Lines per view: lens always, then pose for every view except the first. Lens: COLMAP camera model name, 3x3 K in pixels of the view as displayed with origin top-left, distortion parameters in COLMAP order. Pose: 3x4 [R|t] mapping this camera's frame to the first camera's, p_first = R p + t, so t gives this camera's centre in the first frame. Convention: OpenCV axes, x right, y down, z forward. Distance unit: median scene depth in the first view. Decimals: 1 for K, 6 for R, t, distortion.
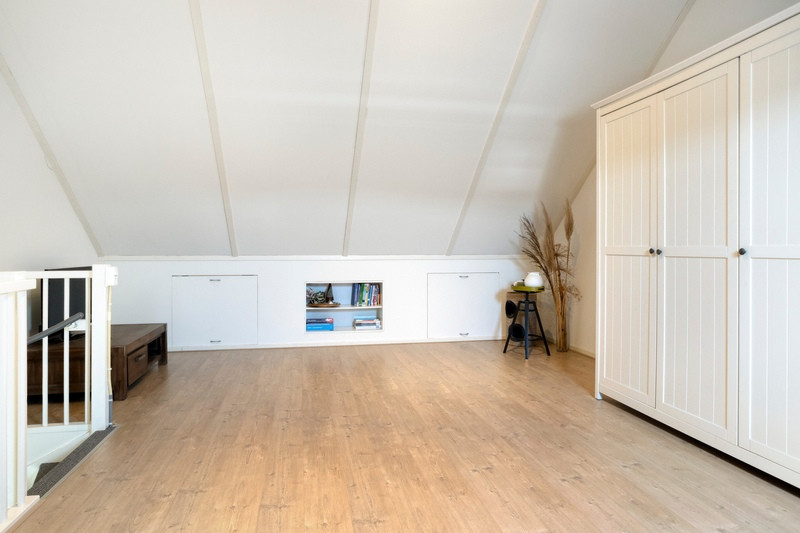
lens RADIAL K [[506.5, 0, 399.1], [0, 506.5, 261.0], [0, 0, 1]] dist [0.001514, 0.000461]
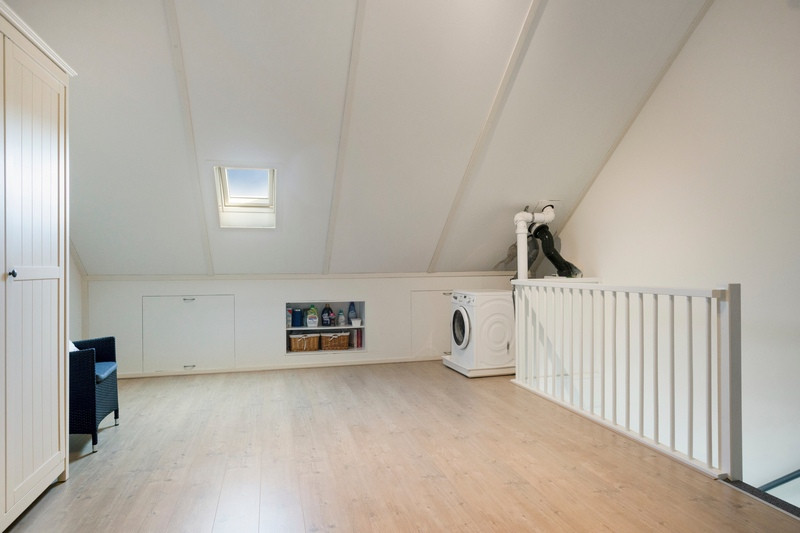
lens RADIAL K [[506.5, 0, 399.9], [0, 506.5, 264.6], [0, 0, 1]] dist [0.001514, 0.000461]
pose [[-0.997863, 0.006784, -0.064986, 0.095714], [0.005406, 0.999757, 0.021358, -0.051994], [0.065115, 0.020961, -0.997658, 2.038131]]
